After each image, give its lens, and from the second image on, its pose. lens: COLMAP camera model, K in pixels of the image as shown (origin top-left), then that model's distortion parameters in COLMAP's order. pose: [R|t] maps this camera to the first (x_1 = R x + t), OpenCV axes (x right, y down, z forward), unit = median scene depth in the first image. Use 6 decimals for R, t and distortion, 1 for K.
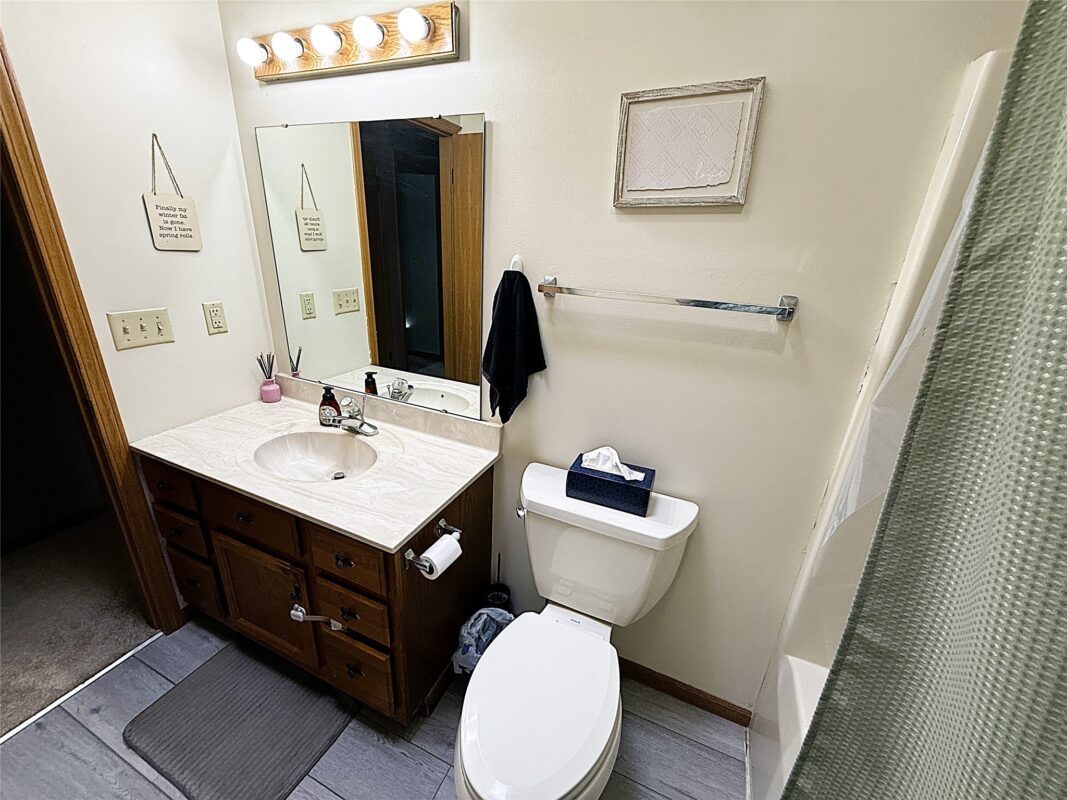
lens RADIAL K [[434.6, 0, 529.9], [0, 434.6, 397.5], [0, 0, 1]] dist [-0.003476, 0.000924]
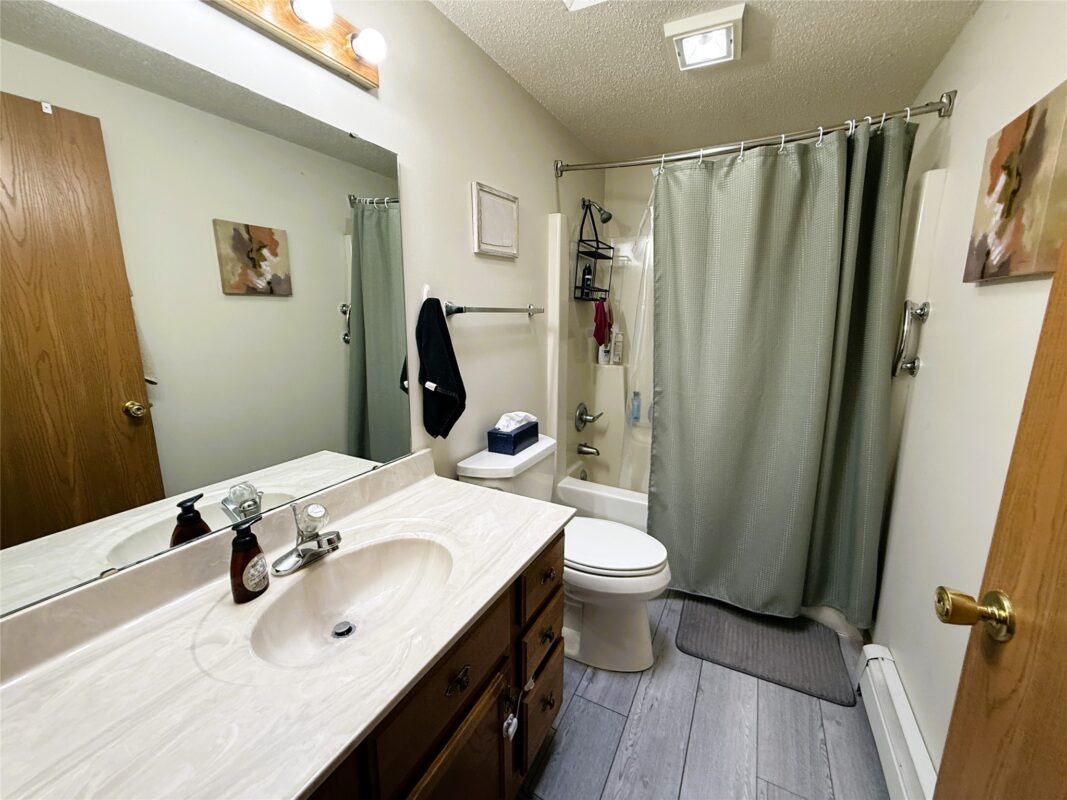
lens RADIAL K [[434.6, 0, 531.4], [0, 434.6, 398.8], [0, 0, 1]] dist [-0.003476, 0.000924]
pose [[0.066132, -0.240955, 0.968281, -1.329326], [0.346382, 0.915602, 0.204188, -0.220480], [-0.935760, 0.321892, 0.144012, 0.770509]]
